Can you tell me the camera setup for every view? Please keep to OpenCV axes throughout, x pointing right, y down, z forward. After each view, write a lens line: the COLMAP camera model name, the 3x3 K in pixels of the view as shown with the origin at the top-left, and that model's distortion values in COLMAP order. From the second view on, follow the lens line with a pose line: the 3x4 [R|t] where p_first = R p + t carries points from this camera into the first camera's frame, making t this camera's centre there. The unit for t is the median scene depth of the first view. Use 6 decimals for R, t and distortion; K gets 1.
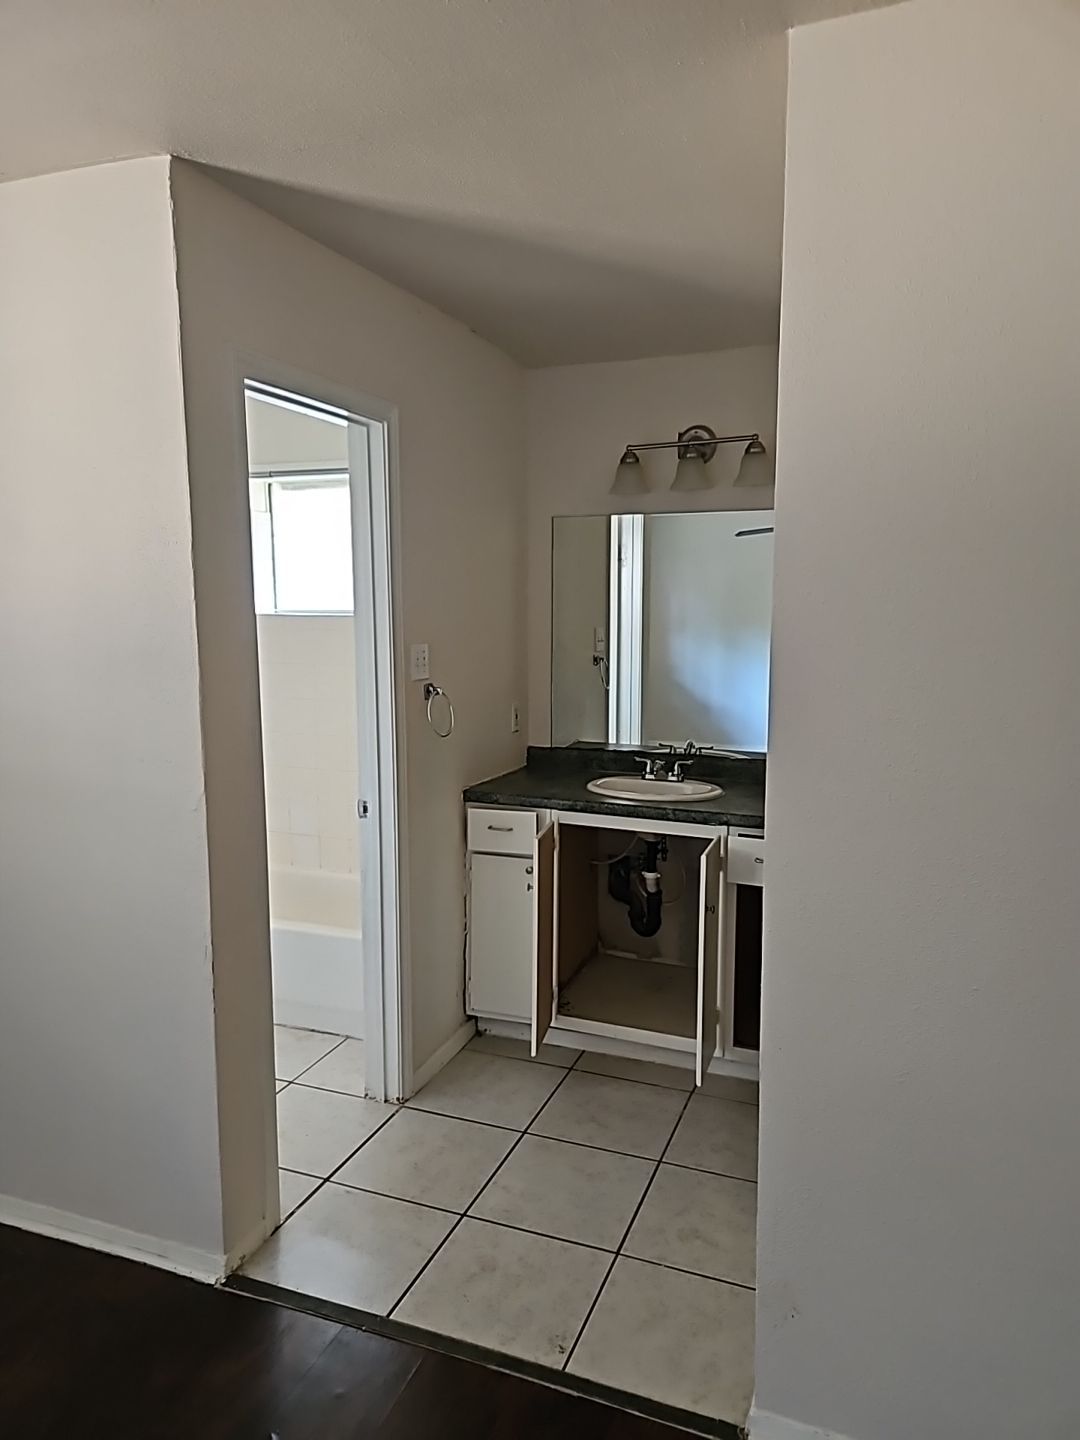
lens RADIAL K [[983.6, 0, 550.8], [0, 983.6, 726.7], [0, 0, 1]] dist [0.085060, -0.073674]
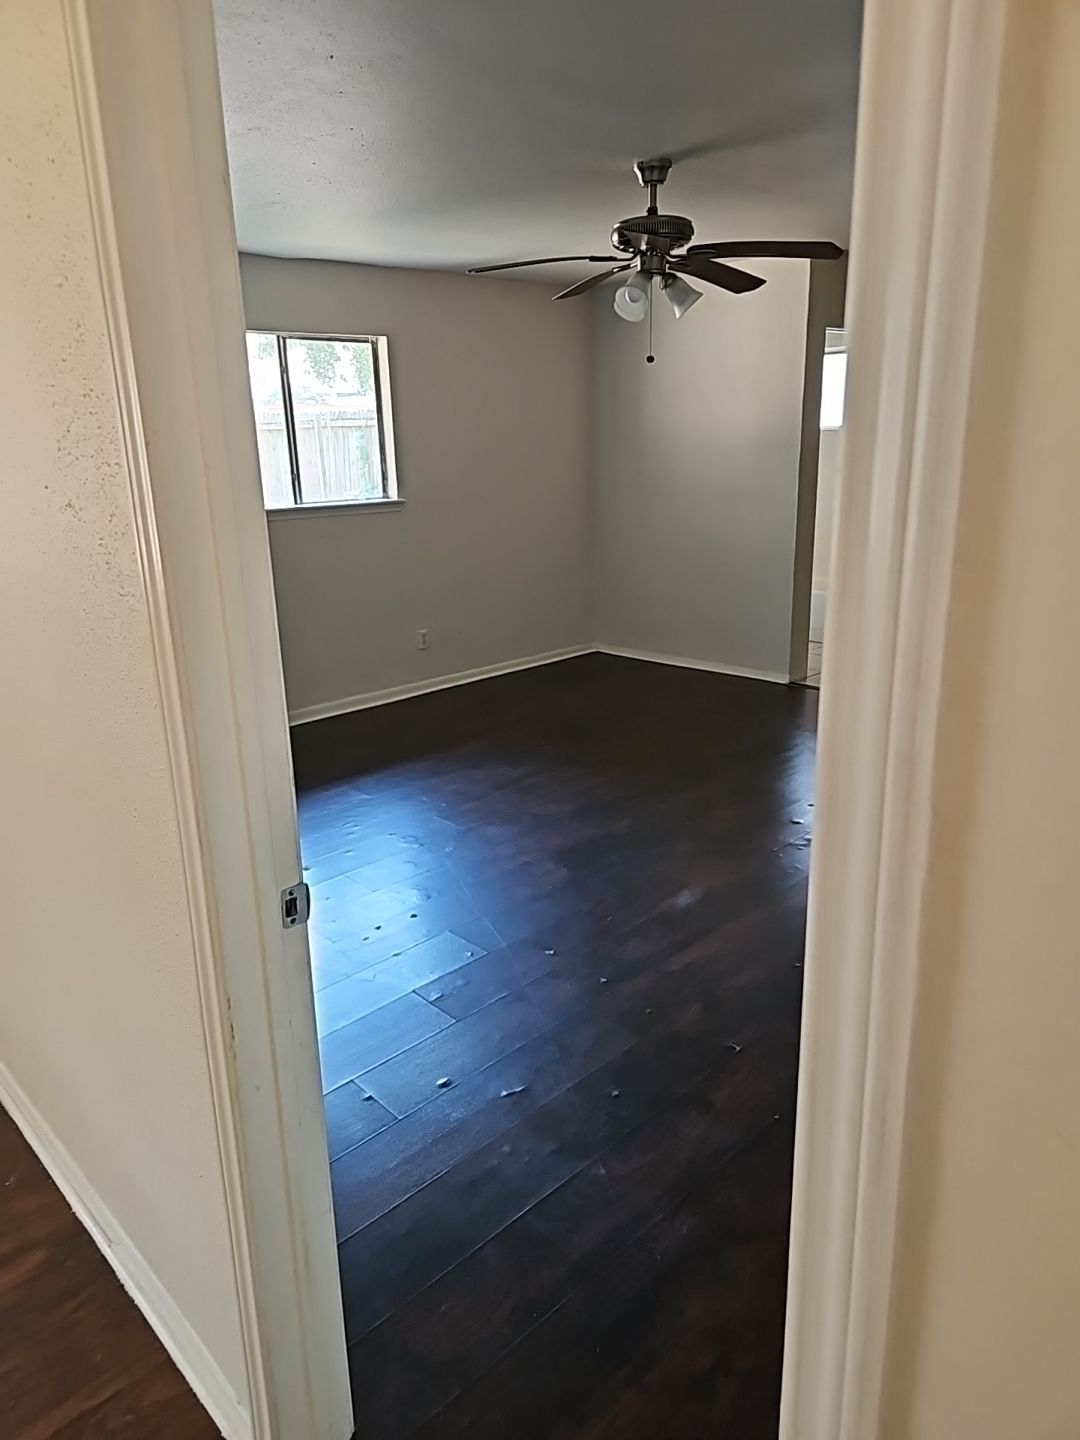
lens RADIAL K [[940.5, 0, 546.4], [0, 940.5, 710.1], [0, 0, 1]] dist [0.076435, -0.065413]
pose [[0.898093, 0.100798, -0.428099, 0.122191], [-0.031541, 0.985637, 0.165904, 0.146991], [0.438673, -0.135494, 0.888373, -1.032192]]
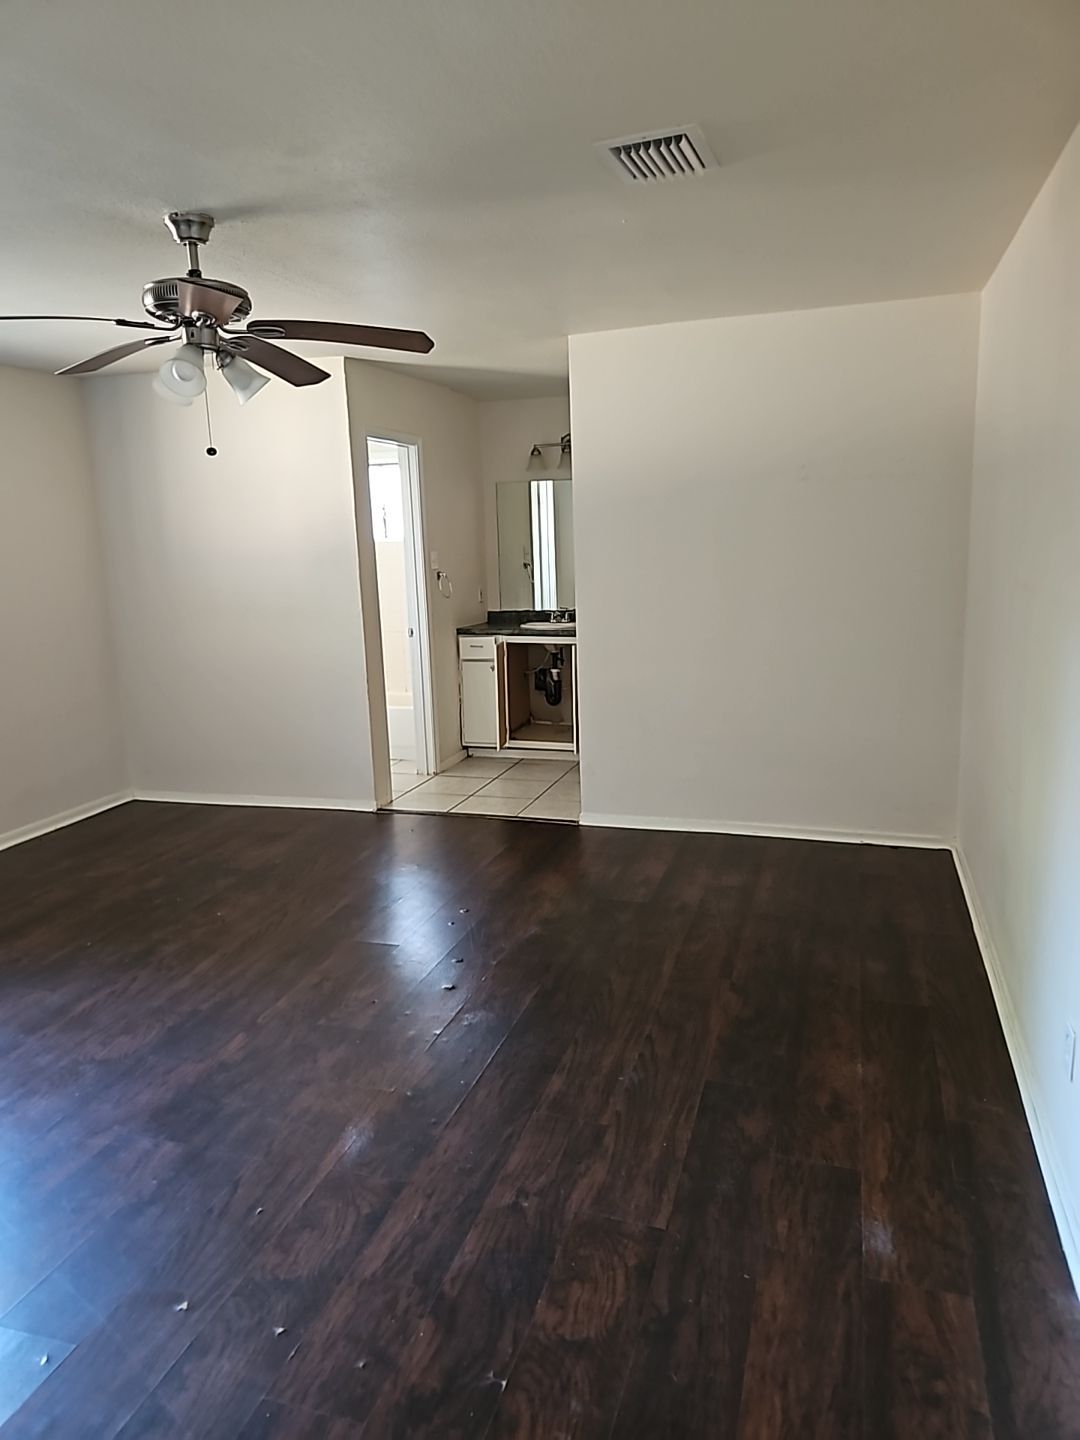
lens RADIAL K [[940.5, 0, 546.4], [0, 940.5, 710.1], [0, 0, 1]] dist [0.076435, -0.065413]
pose [[0.998069, -0.039645, 0.047811, -0.006835], [0.036946, 0.997743, 0.056076, 0.127348], [-0.049927, -0.054201, 0.997281, -0.874062]]
